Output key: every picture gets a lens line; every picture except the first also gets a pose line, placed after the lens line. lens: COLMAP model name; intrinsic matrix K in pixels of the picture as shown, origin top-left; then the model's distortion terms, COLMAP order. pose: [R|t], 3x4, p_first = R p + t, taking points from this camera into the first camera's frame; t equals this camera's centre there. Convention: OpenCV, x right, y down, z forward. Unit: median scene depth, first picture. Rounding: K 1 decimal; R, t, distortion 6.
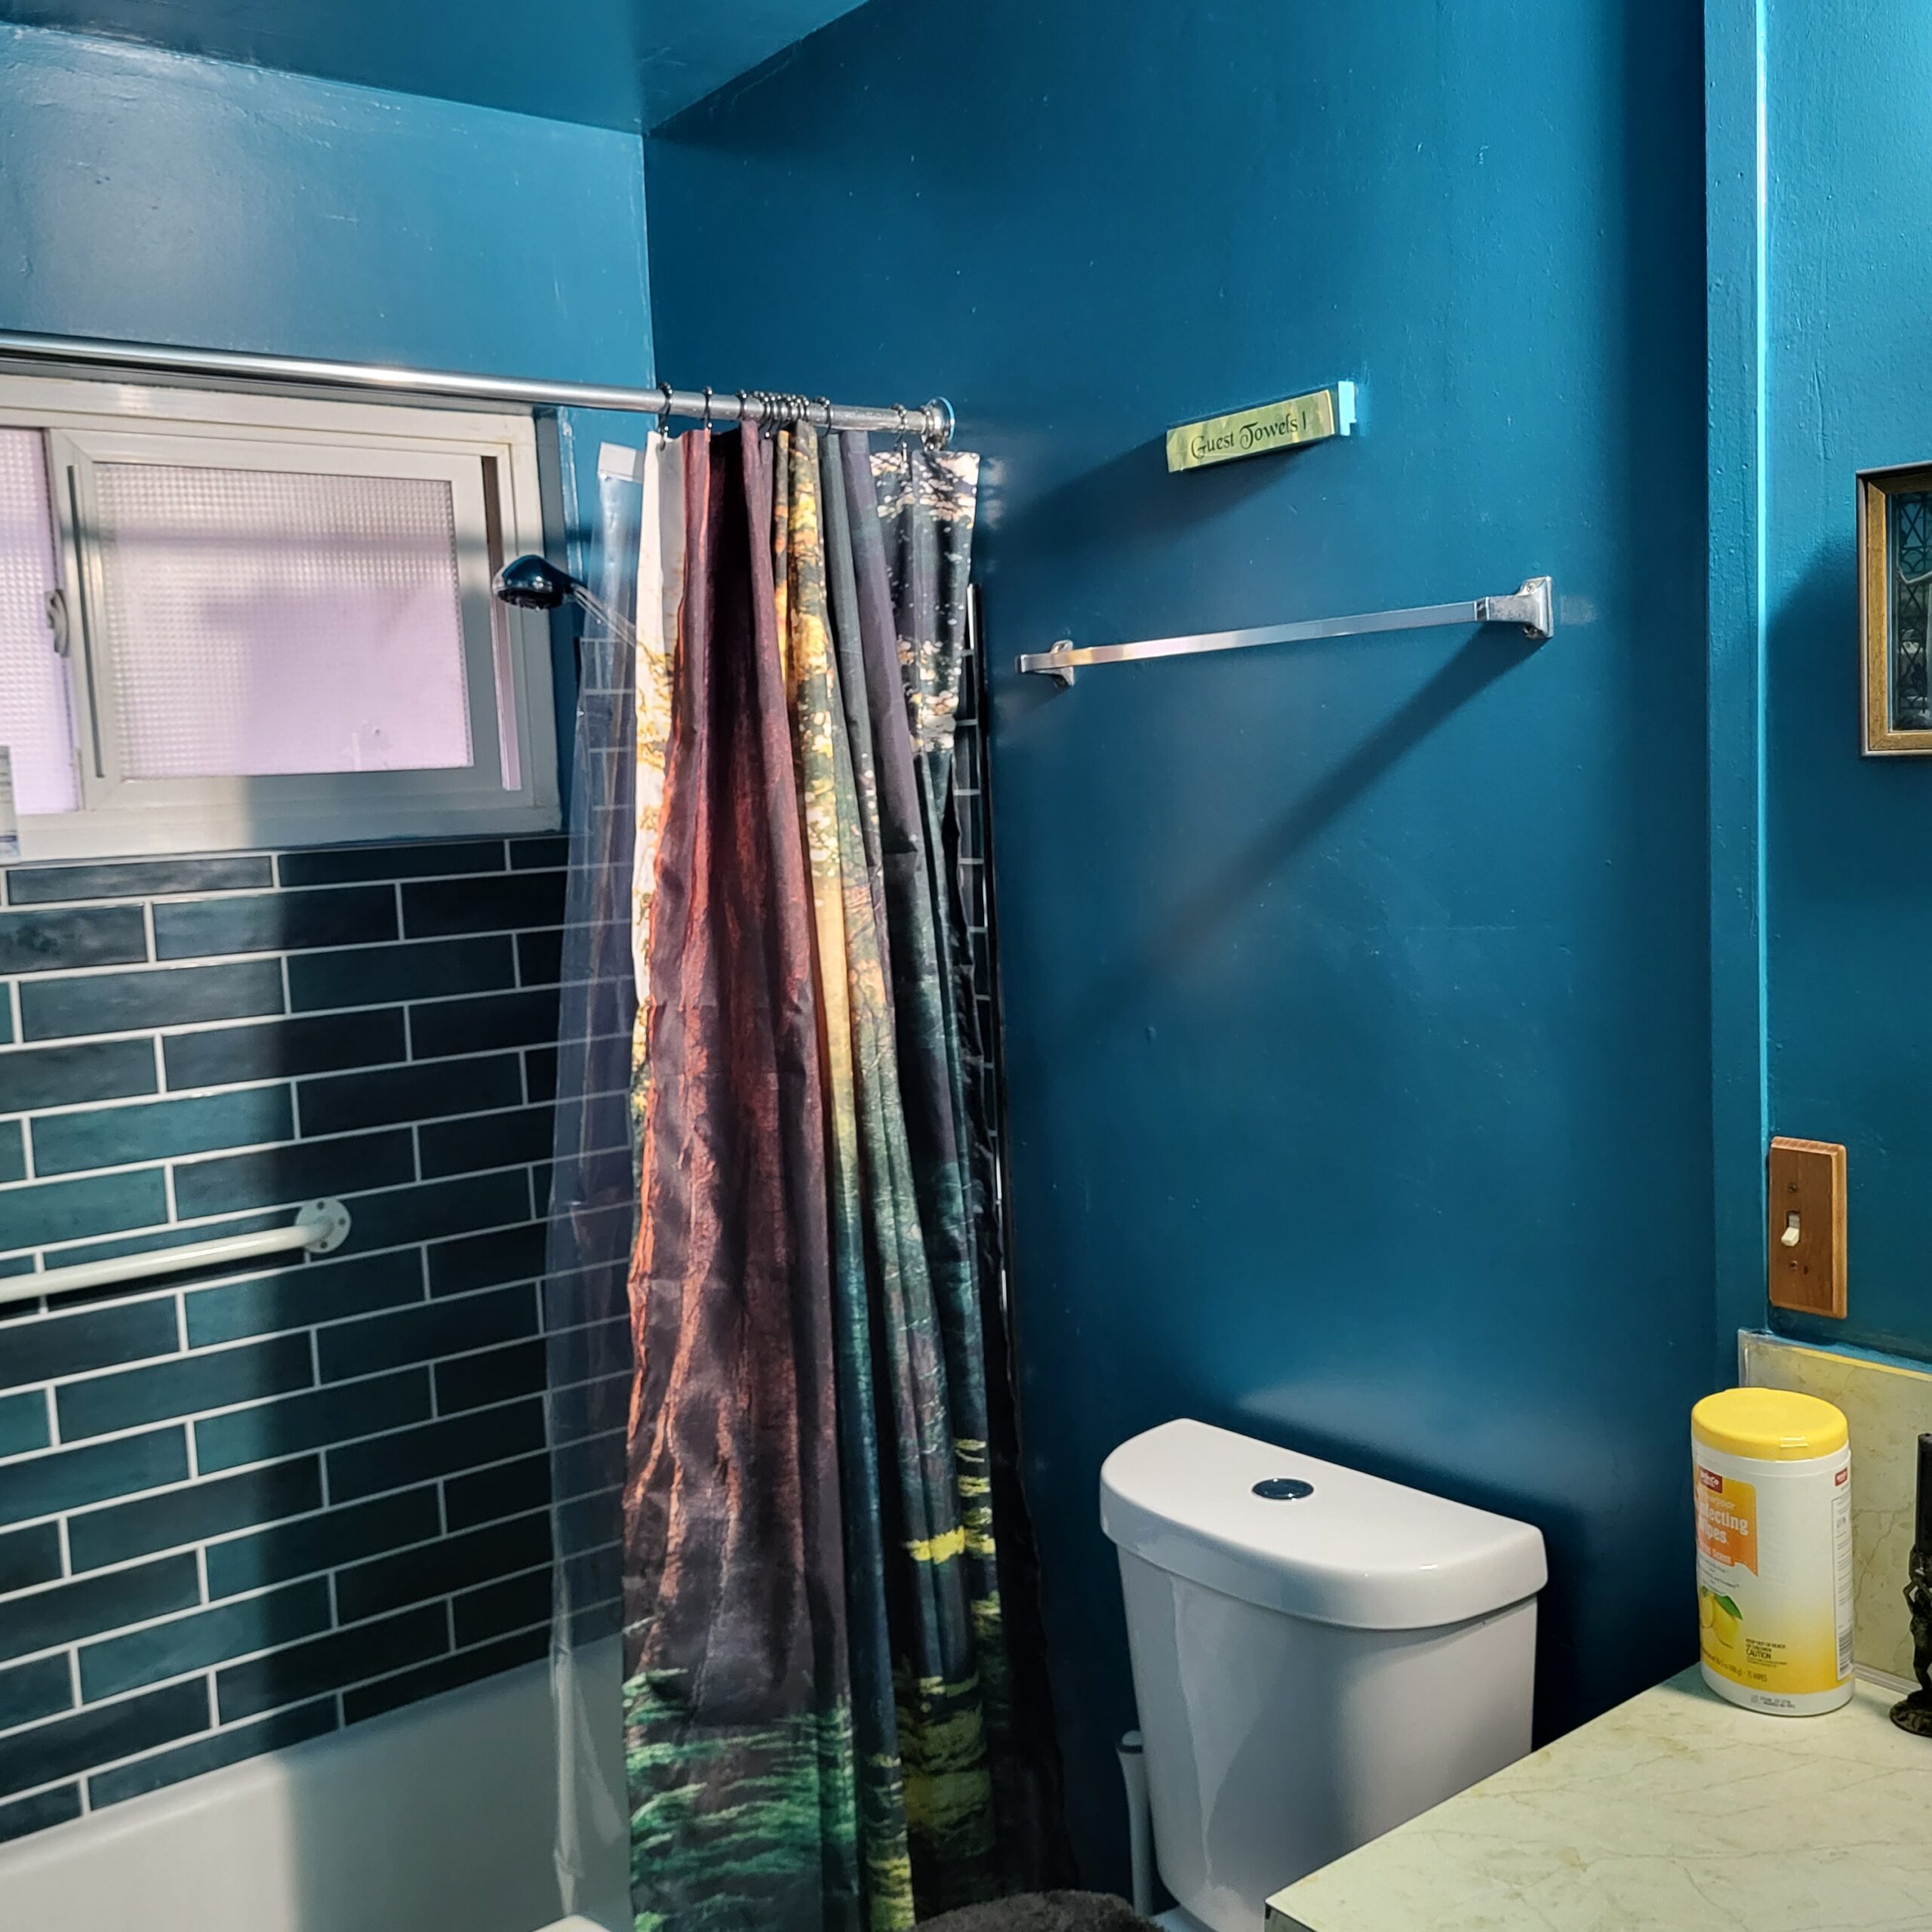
lens RADIAL K [[1971.6, 0, 966.2], [0, 1971.6, 956.9], [0, 0, 1]] dist [0.022549, 0.000000]
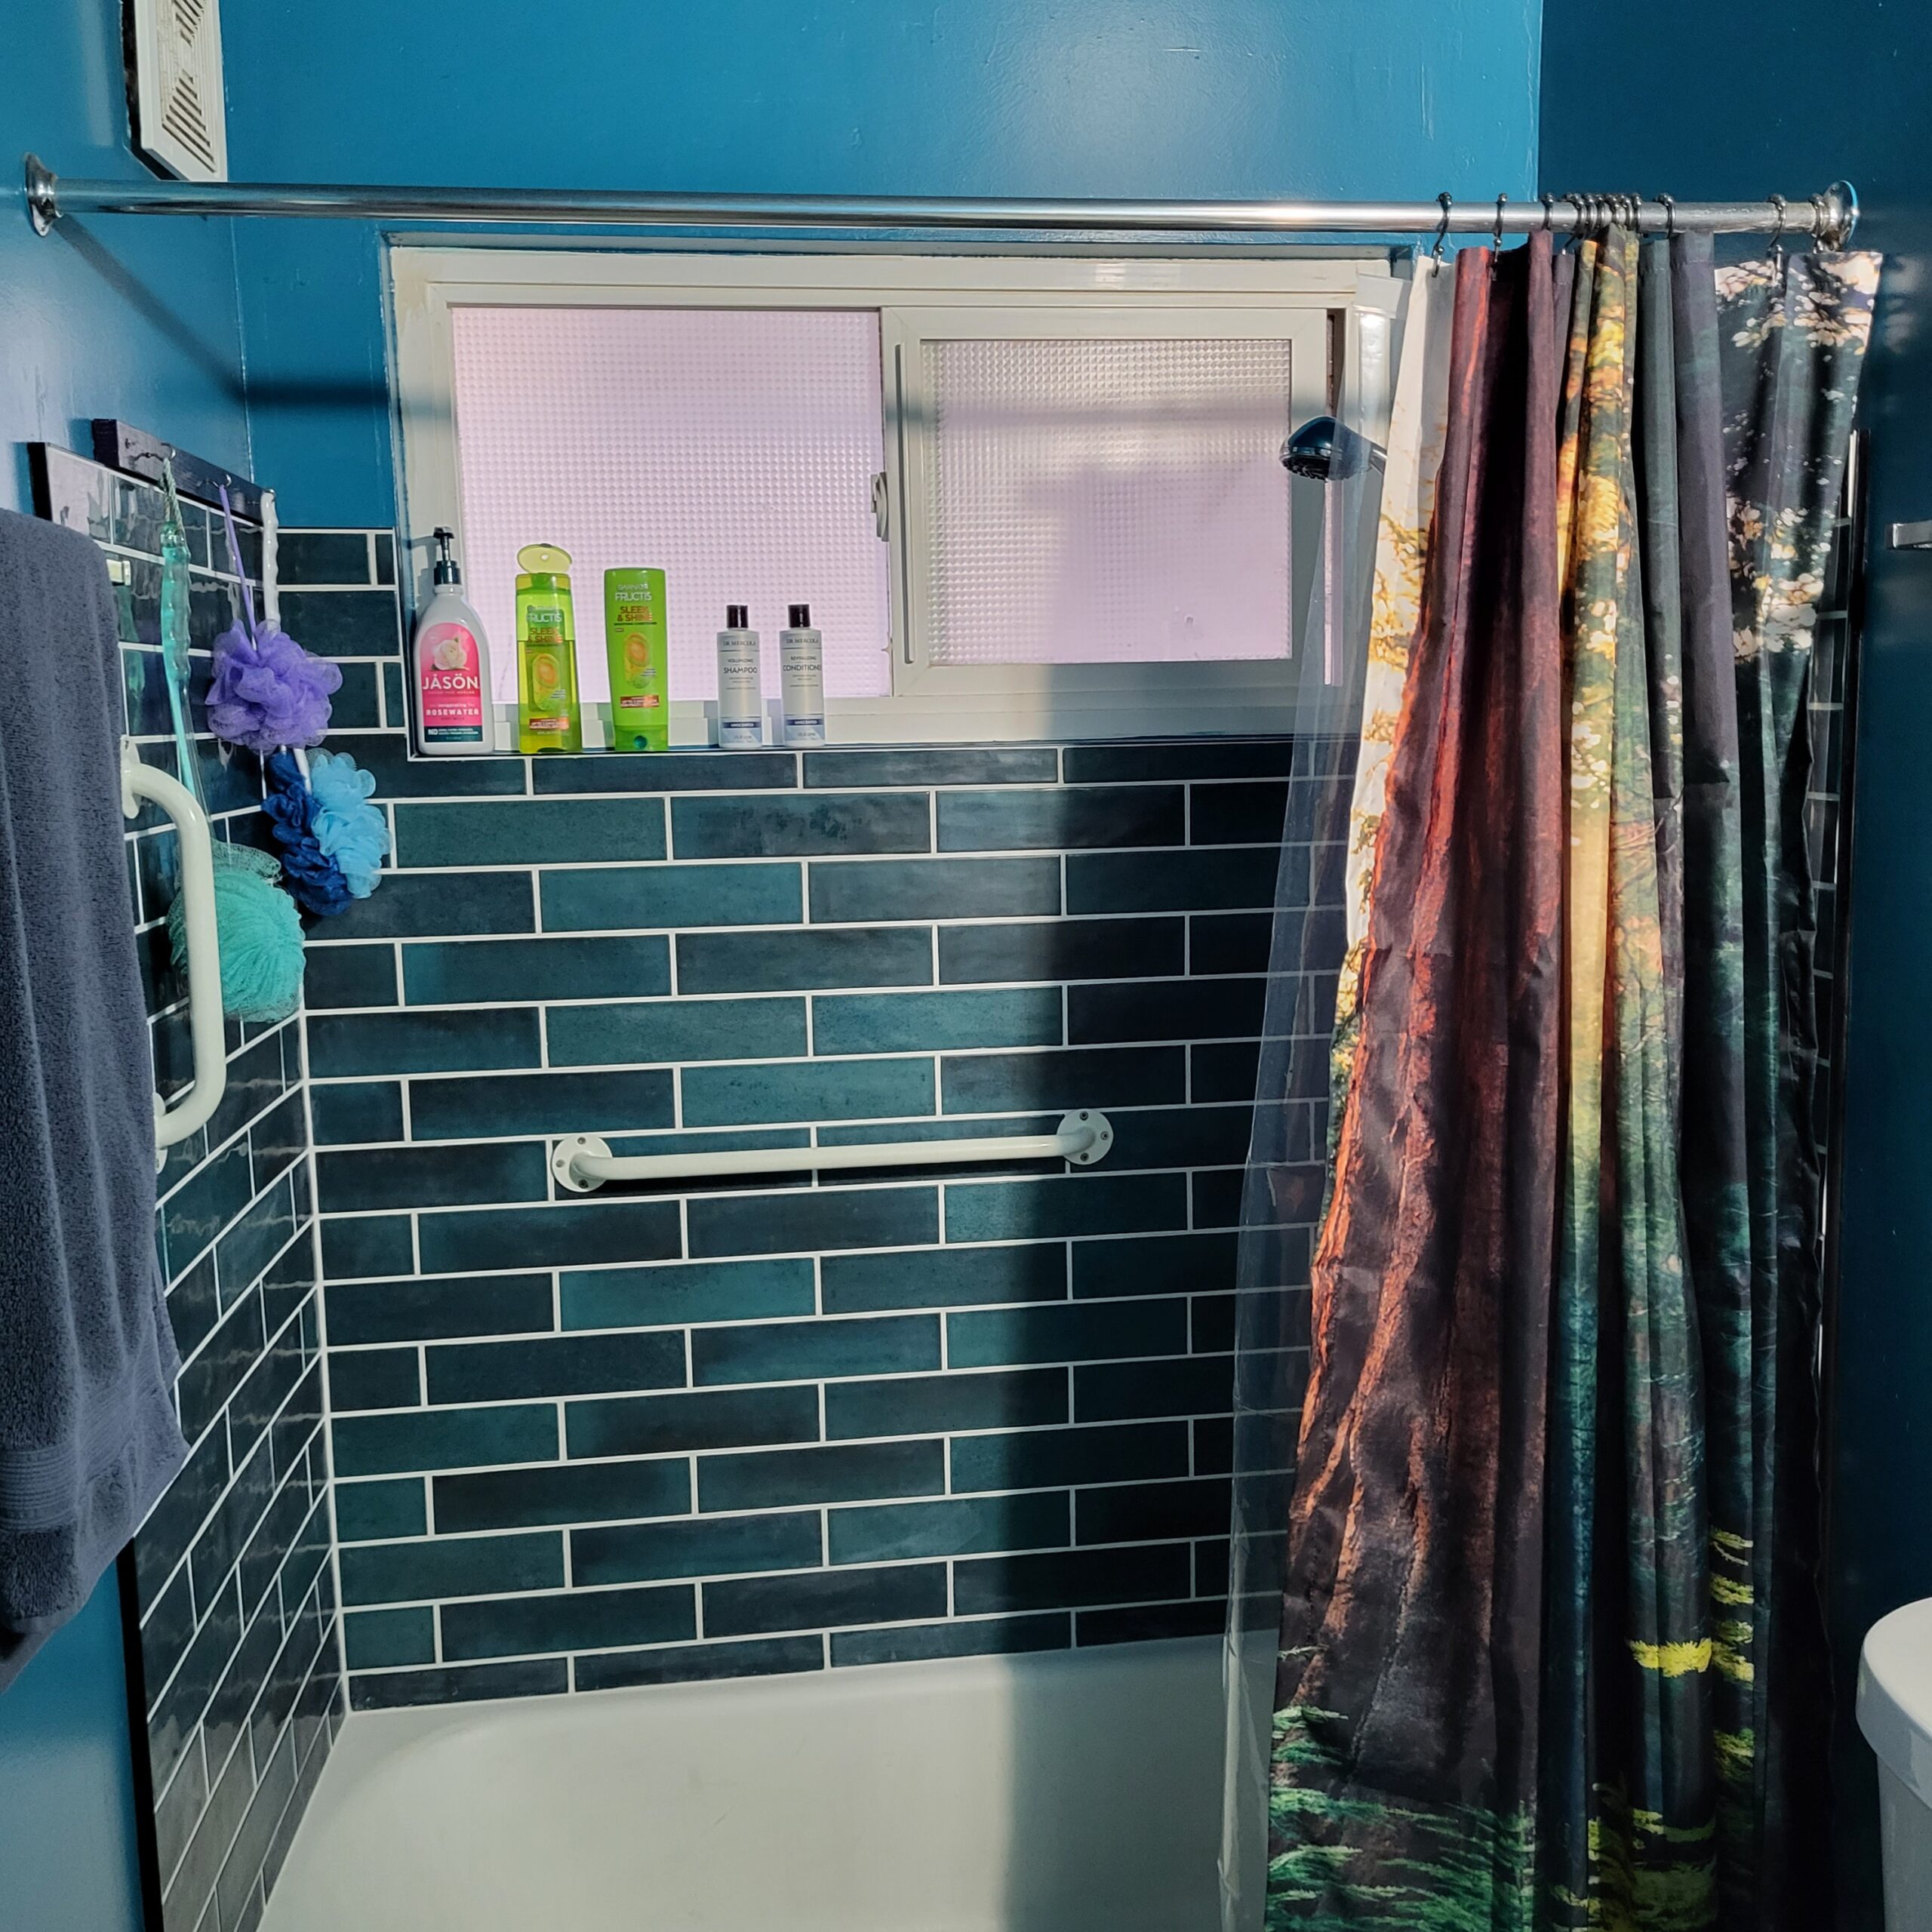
lens RADIAL K [[1971.6, 0, 965.0], [0, 1971.6, 958.9], [0, 0, 1]] dist [0.022549, 0.000000]
pose [[0.864769, 0.096014, -0.492906, 0.105839], [-0.066906, 0.994830, 0.076403, -0.023511], [0.497693, -0.033093, 0.866722, 0.172276]]
